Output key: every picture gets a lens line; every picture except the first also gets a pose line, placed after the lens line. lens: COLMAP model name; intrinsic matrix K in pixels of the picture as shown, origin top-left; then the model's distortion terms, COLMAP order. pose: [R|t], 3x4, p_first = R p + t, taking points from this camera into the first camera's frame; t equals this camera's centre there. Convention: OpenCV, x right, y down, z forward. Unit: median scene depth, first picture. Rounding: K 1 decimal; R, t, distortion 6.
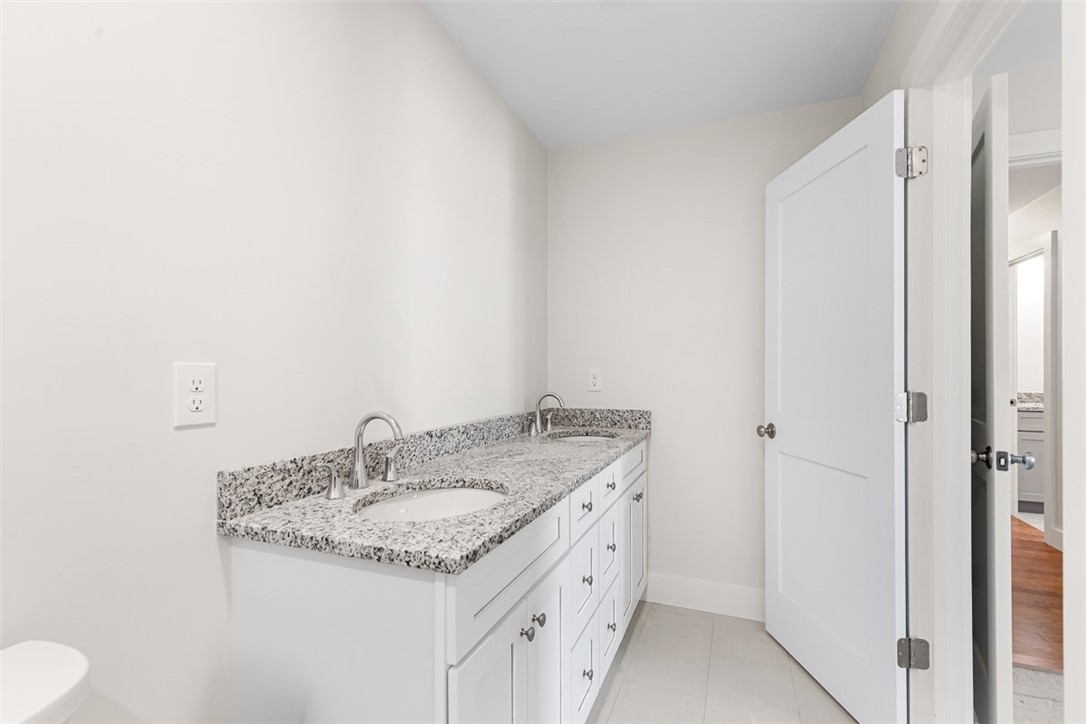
lens RADIAL K [[496.1, 0, 544.8], [0, 496.1, 367.4], [0, 0, 1]] dist [0.001613, 0.000287]
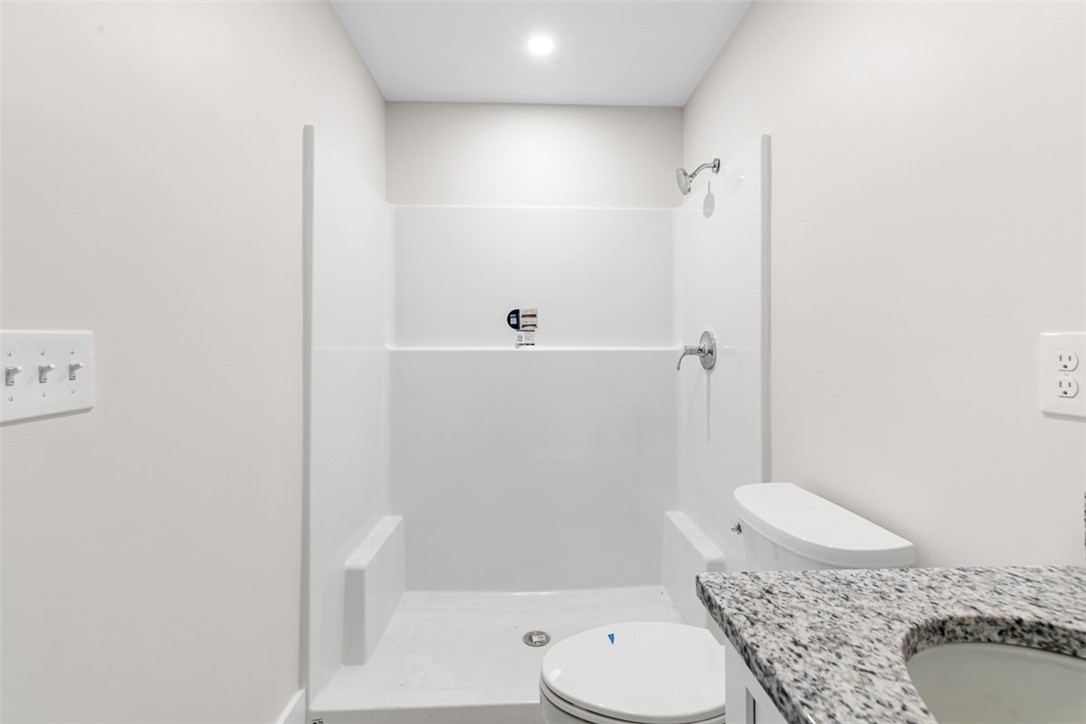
lens RADIAL K [[496.1, 0, 545.2], [0, 496.1, 358.0], [0, 0, 1]] dist [0.001613, 0.000287]
pose [[-0.916231, 0.007625, -0.400579, 0.324409], [0.008245, 0.999966, 0.000176, 0.024167], [0.400566, -0.003142, -0.916262, 1.421512]]
